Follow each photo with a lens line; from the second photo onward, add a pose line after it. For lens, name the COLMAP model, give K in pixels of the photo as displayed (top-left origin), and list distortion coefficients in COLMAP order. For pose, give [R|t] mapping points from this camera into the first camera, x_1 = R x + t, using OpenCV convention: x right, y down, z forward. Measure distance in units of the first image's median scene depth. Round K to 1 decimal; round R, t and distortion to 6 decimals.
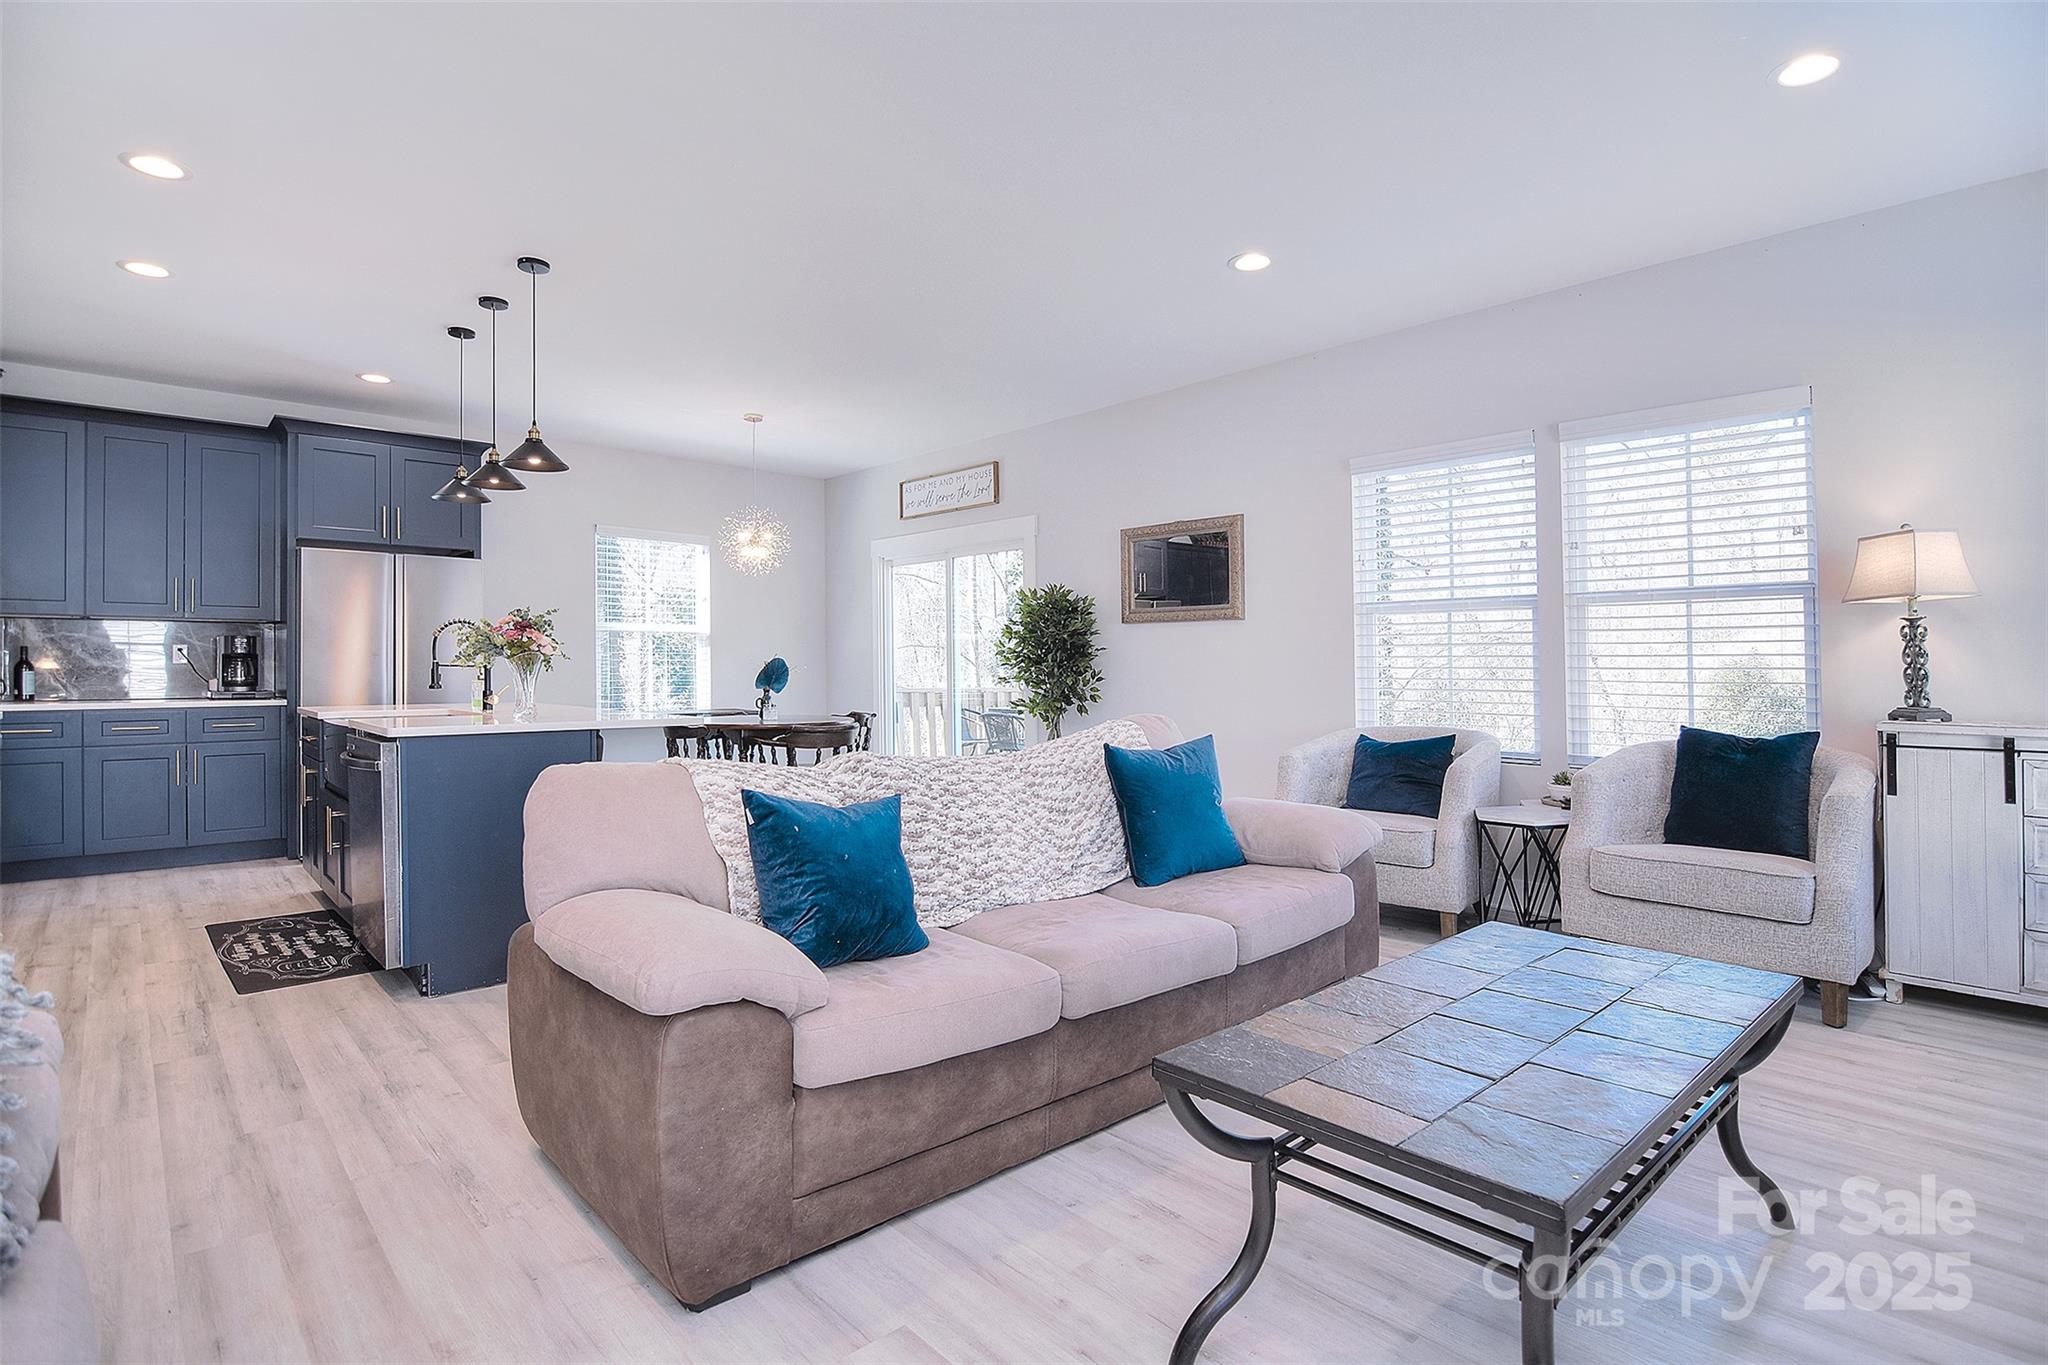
lens RADIAL K [[996.2, 0, 1032.7], [0, 996.2, 690.6], [0, 0, 1]] dist [-0.007350, -0.002358]
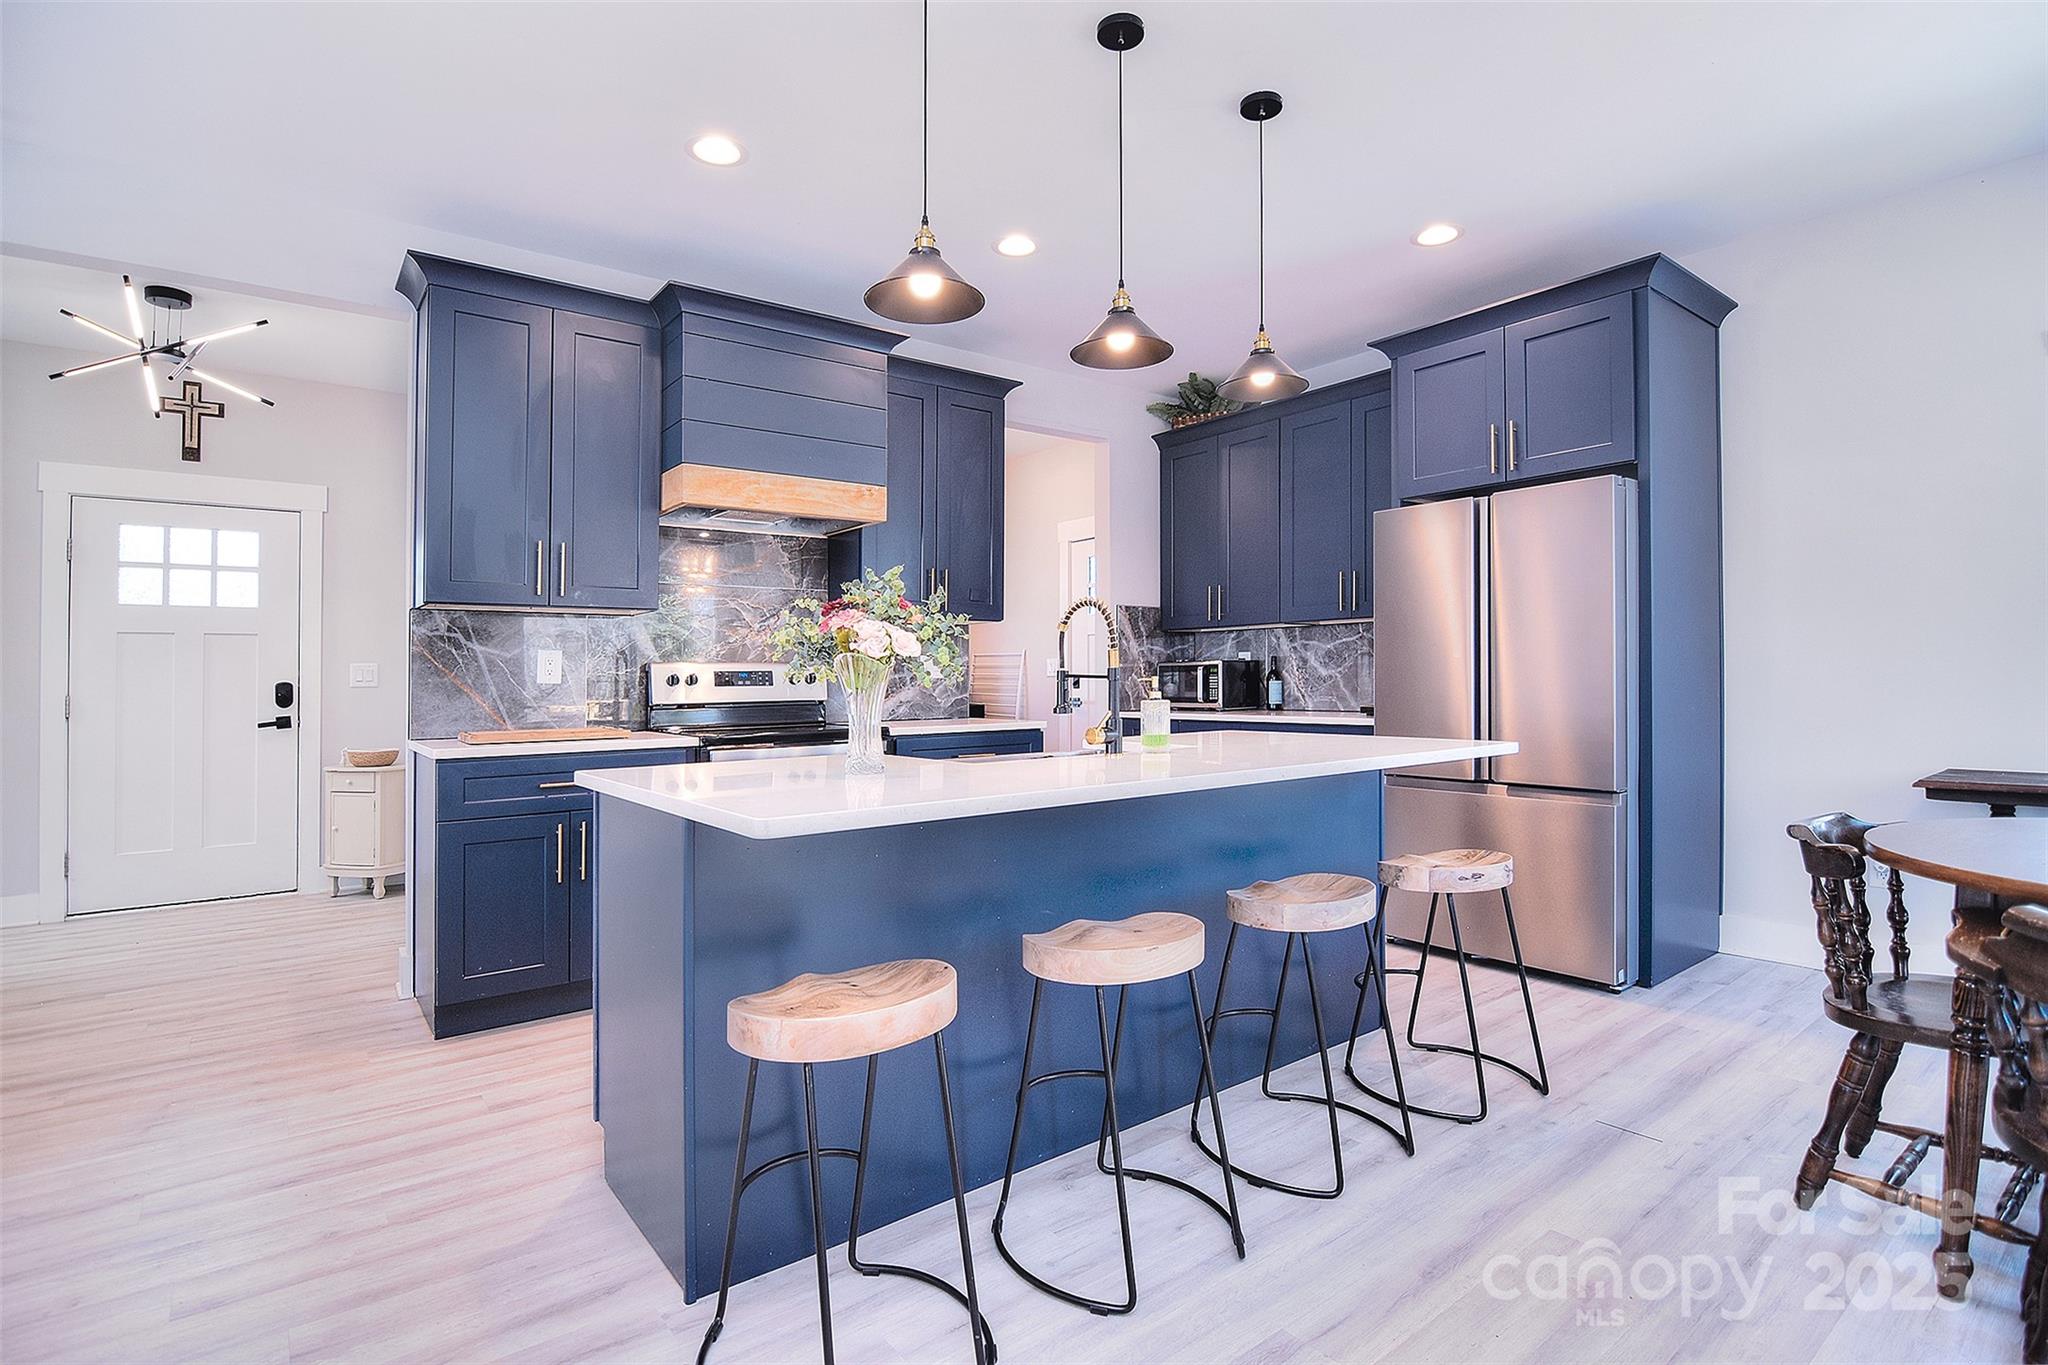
lens RADIAL K [[996.2, 0, 1038.1], [0, 996.2, 673.7], [0, 0, 1]] dist [-0.007350, -0.002358]
pose [[-0.080722, -0.007379, -0.996709, 0.021839], [-0.010413, 0.999924, -0.006559, -0.017167], [0.996682, 0.009849, -0.080792, 0.790233]]
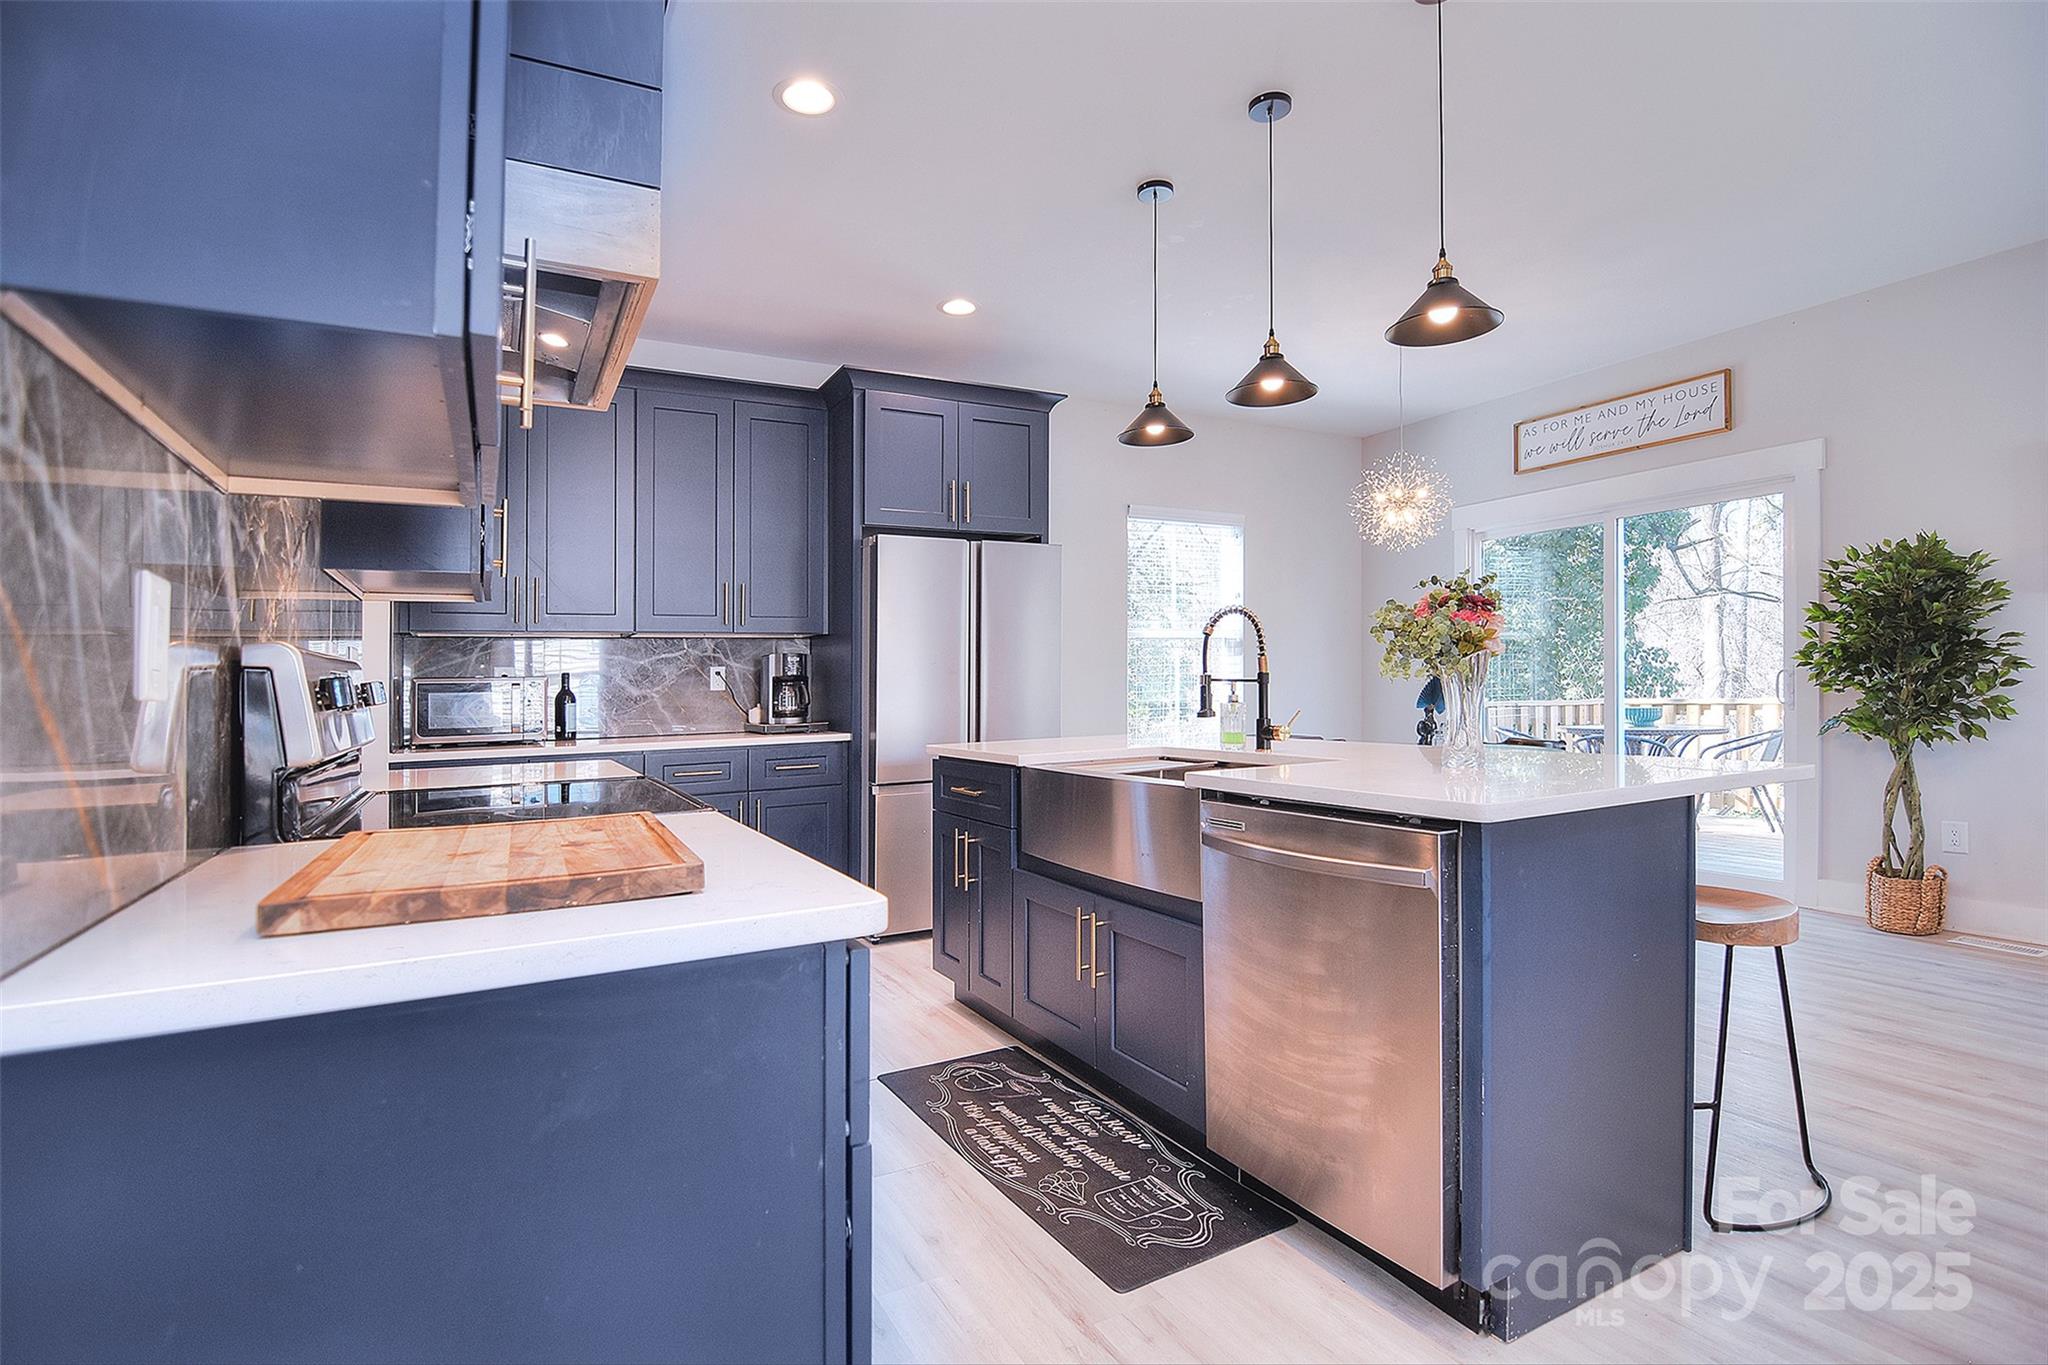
lens RADIAL K [[996.2, 0, 1023.1], [0, 996.2, 703.5], [0, 0, 1]] dist [-0.007350, -0.002358]
pose [[0.968171, -0.020209, -0.249473, -0.422496], [0.019522, 0.999796, -0.005230, -0.007543], [0.249528, 0.000193, 0.968368, 0.273461]]
